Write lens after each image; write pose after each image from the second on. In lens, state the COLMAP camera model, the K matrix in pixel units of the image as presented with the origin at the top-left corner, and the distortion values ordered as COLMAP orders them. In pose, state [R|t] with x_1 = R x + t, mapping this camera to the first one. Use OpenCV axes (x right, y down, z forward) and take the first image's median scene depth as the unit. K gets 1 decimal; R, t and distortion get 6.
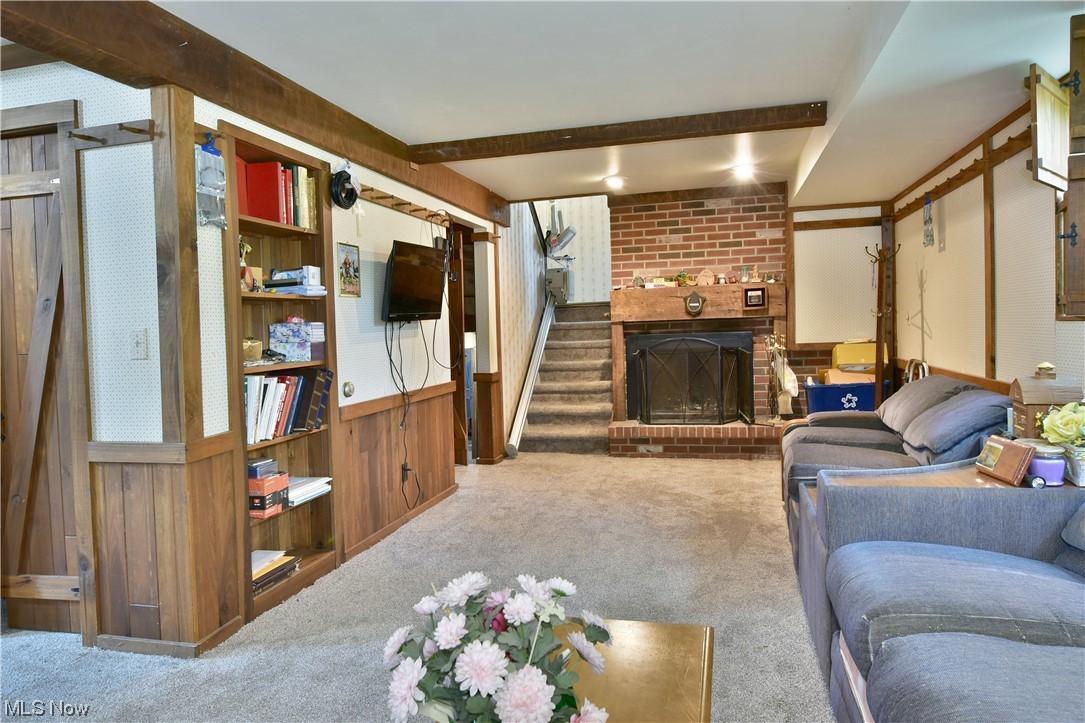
lens RADIAL K [[664.7, 0, 543.2], [0, 664.7, 364.8], [0, 0, 1]] dist [-0.003031, -0.013772]
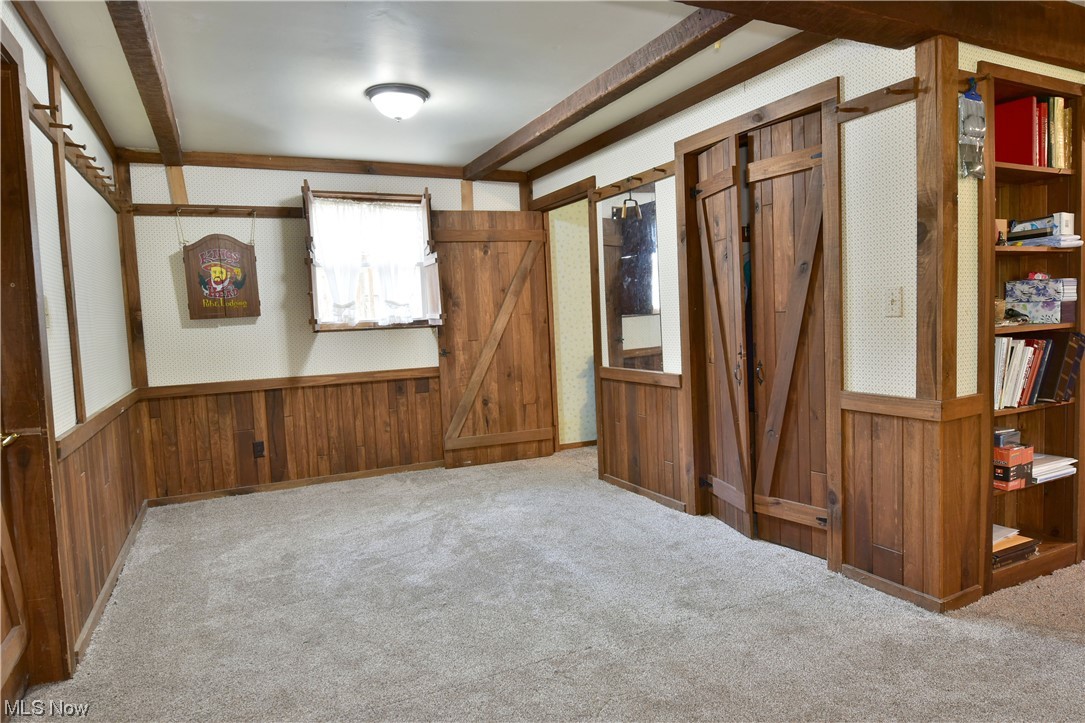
lens RADIAL K [[655.5, 0, 543.8], [0, 655.5, 376.4], [0, 0, 1]] dist [0.001504, -0.011019]
pose [[0.660165, 0.079339, -0.746918, -0.187399], [-0.027504, 0.996292, 0.081519, 0.015737], [0.750617, -0.033273, 0.659900, -0.091170]]
